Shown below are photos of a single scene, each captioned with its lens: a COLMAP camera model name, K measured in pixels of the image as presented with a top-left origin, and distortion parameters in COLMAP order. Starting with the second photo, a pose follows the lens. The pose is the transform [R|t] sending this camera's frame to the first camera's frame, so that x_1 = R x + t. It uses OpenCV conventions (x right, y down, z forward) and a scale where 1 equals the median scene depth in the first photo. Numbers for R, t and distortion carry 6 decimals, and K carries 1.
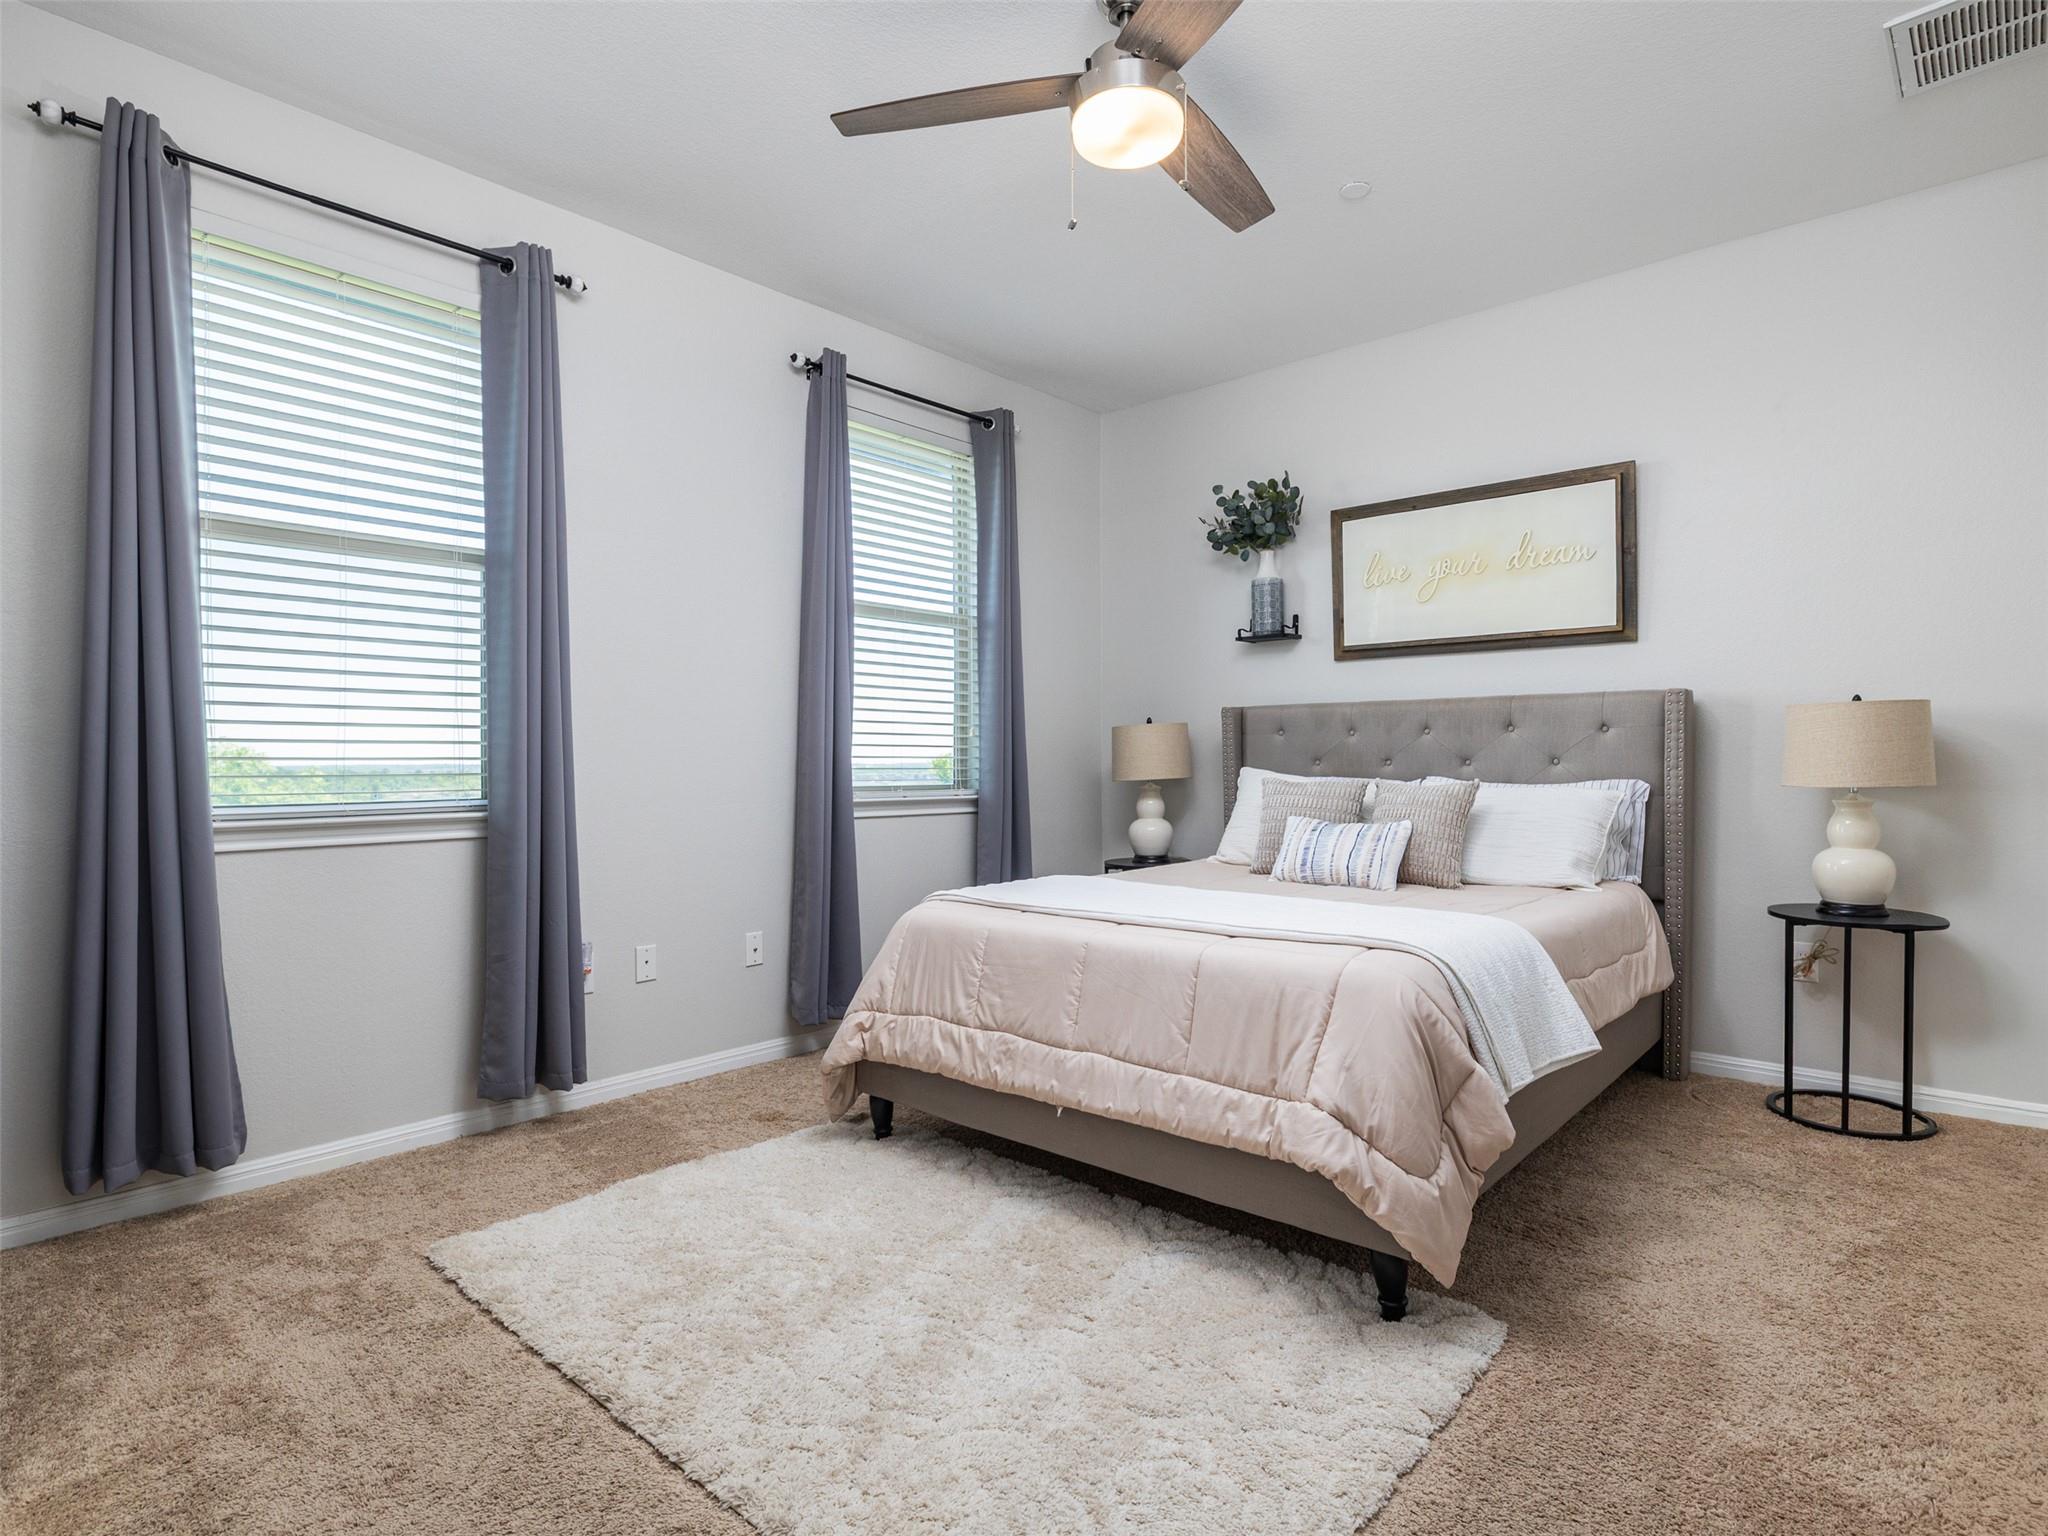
lens RADIAL K [[1066.4, 0, 1027.5], [0, 1066.4, 777.2], [0, 0, 1]] dist [-0.000876, -0.000608]
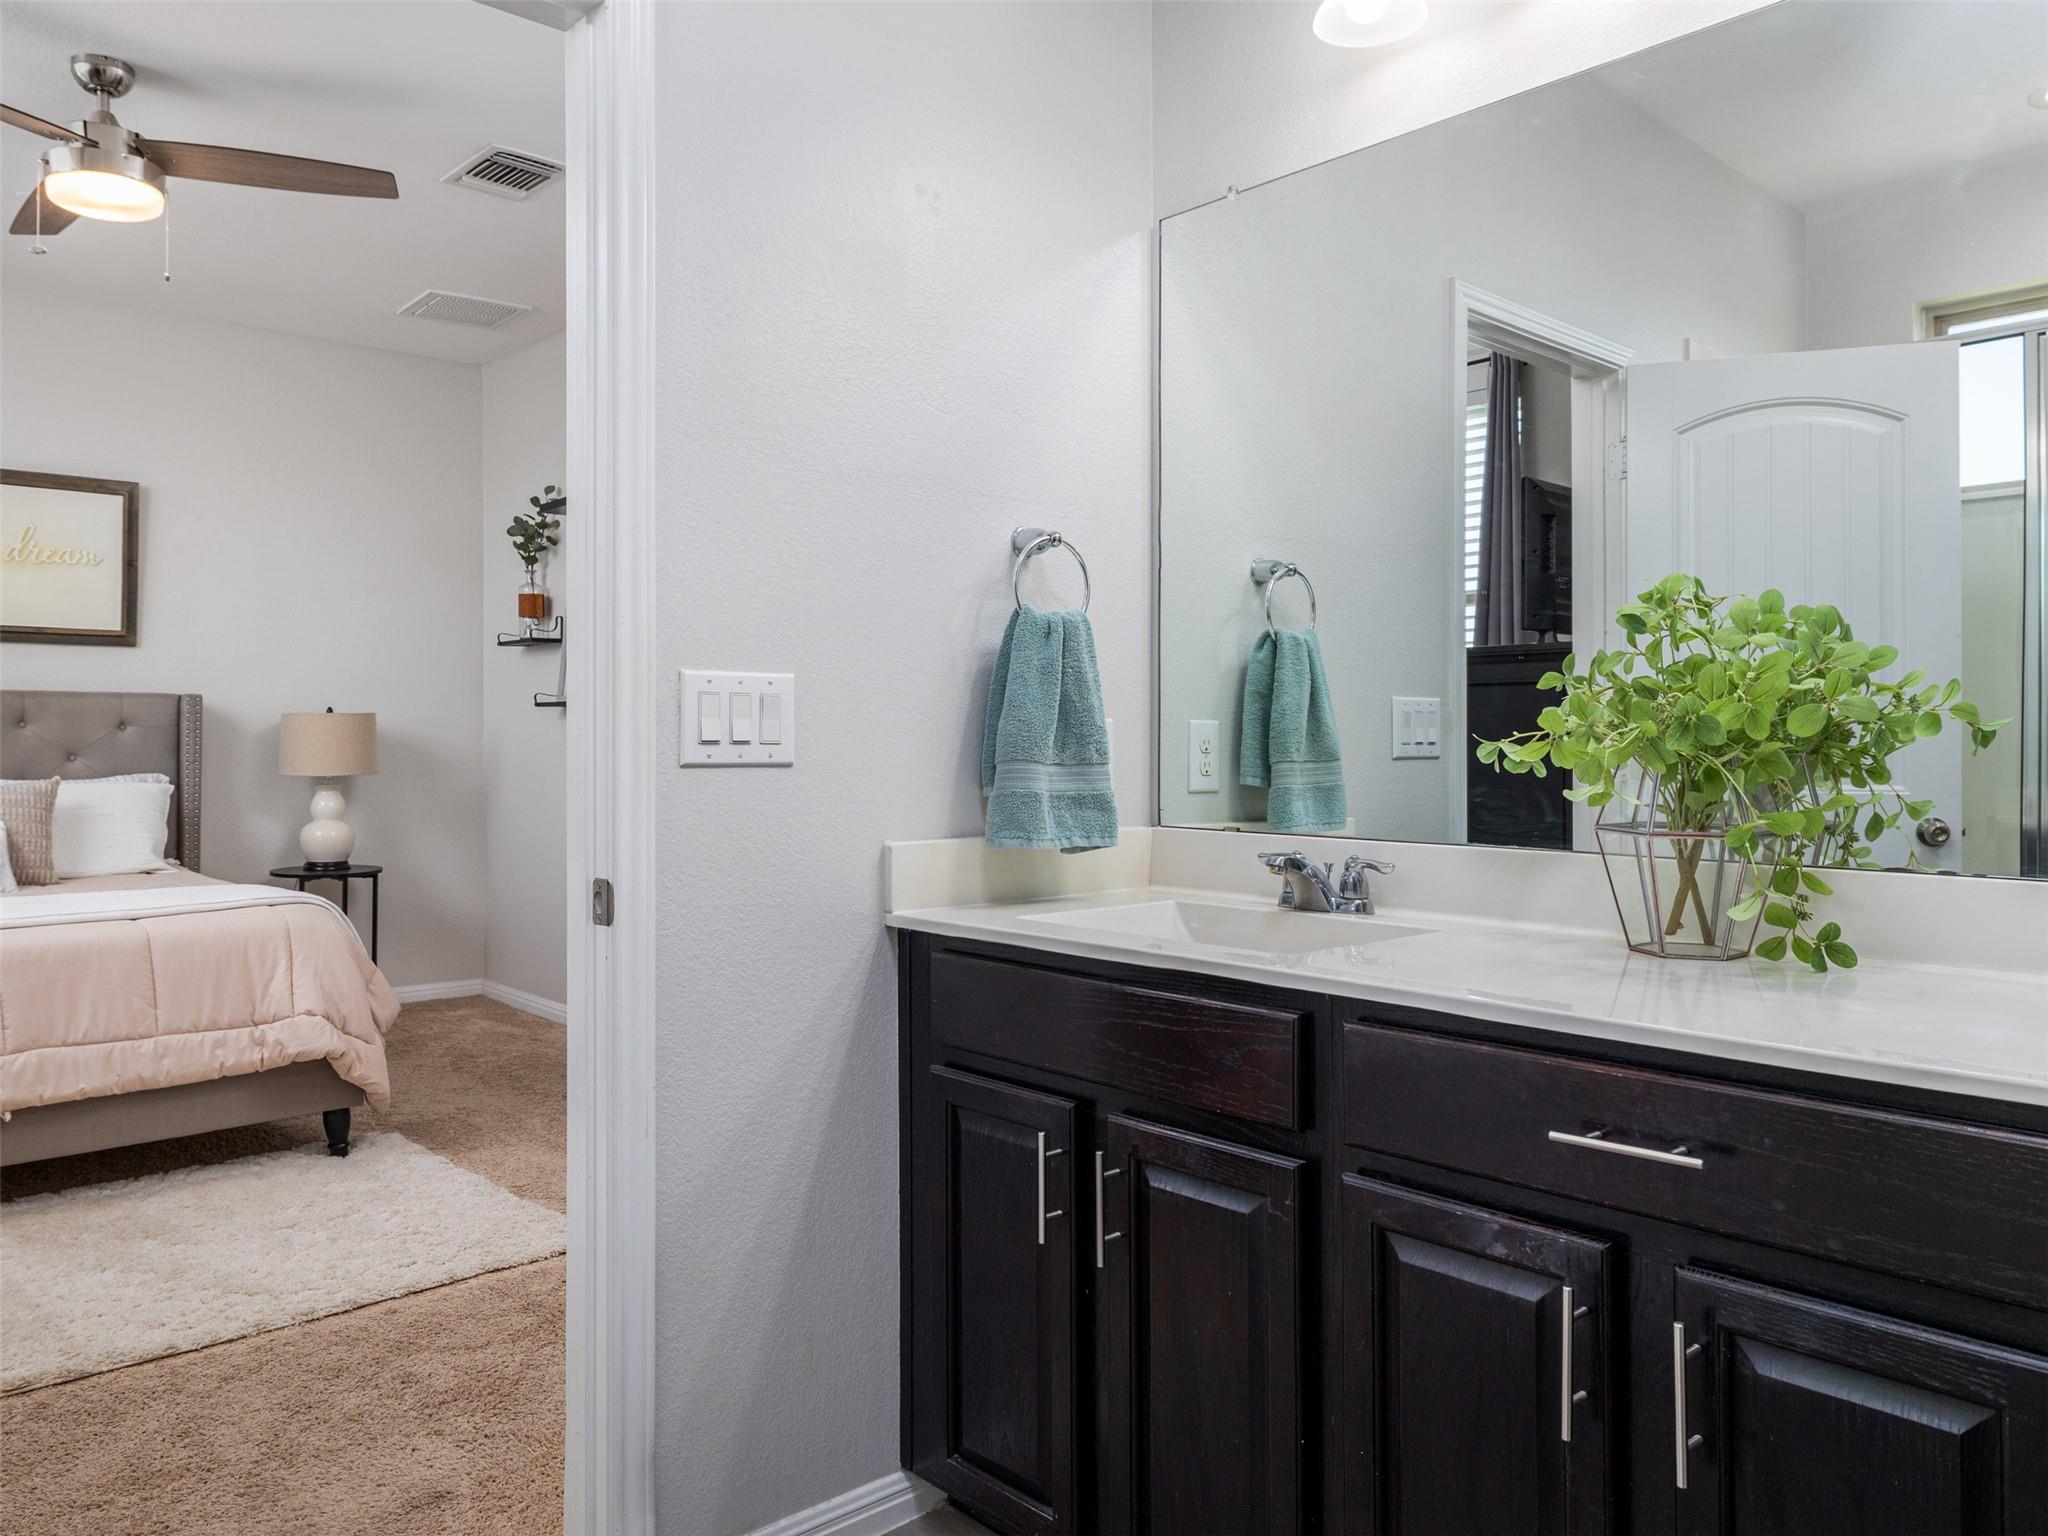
lens RADIAL K [[1481.9, 0, 1024.0], [0, 1481.9, 768.0], [0, 0, 1]] dist [0.000130, -0.000055]
pose [[0.100490, -0.014653, 0.994830, -0.888706], [0.012277, 0.999834, 0.013487, -0.012952], [-0.994862, 0.010858, 0.100653, -0.060799]]
